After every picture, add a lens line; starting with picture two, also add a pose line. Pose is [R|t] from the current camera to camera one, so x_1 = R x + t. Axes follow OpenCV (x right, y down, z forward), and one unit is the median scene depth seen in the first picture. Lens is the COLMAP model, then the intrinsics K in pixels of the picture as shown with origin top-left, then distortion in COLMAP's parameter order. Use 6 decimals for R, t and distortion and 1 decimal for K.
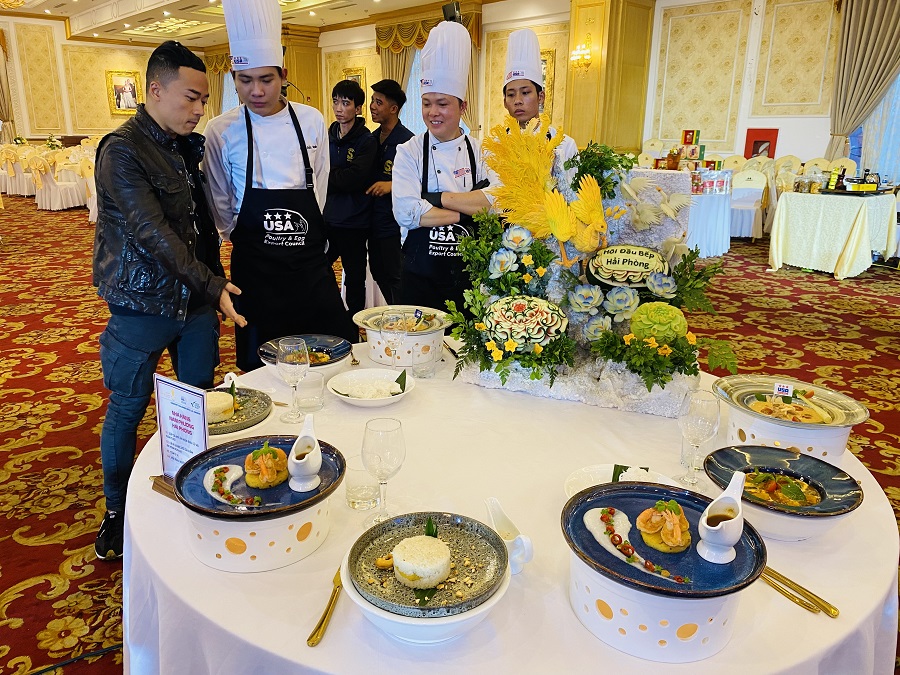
lens RADIAL K [[697.3, 0, 450.0], [0, 697.3, 337.5], [0, 0, 1]] dist [0.082975, -0.248212]
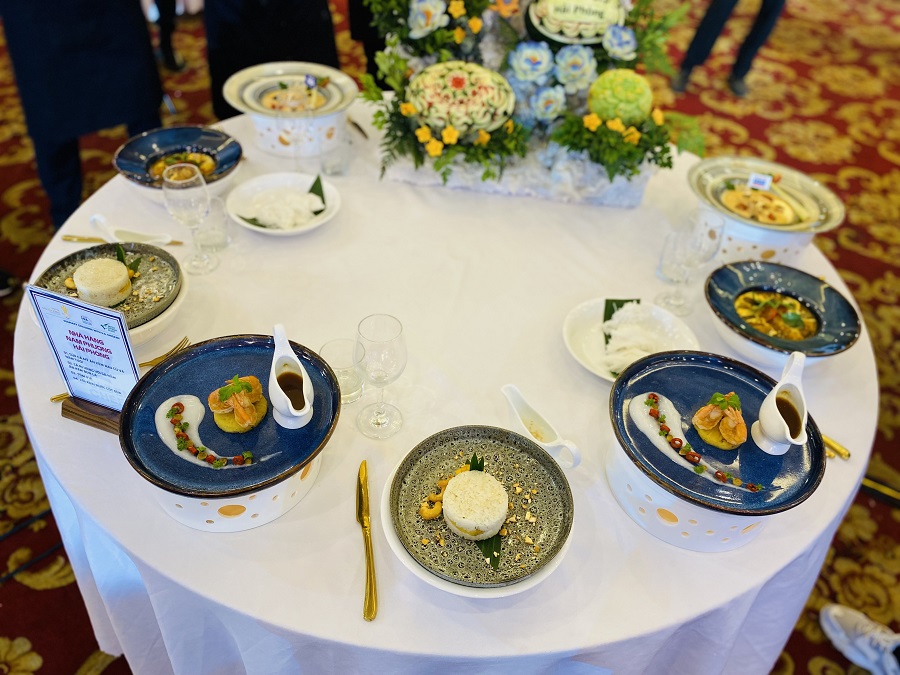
lens RADIAL K [[697.3, 0, 450.0], [0, 697.3, 337.5], [0, 0, 1]] dist [0.082975, -0.248212]
pose [[0.962324, -0.146529, 0.229046, -0.134446], [0.028706, 0.892414, 0.450303, -0.145369], [-0.270387, -0.426762, 0.862998, 0.196743]]
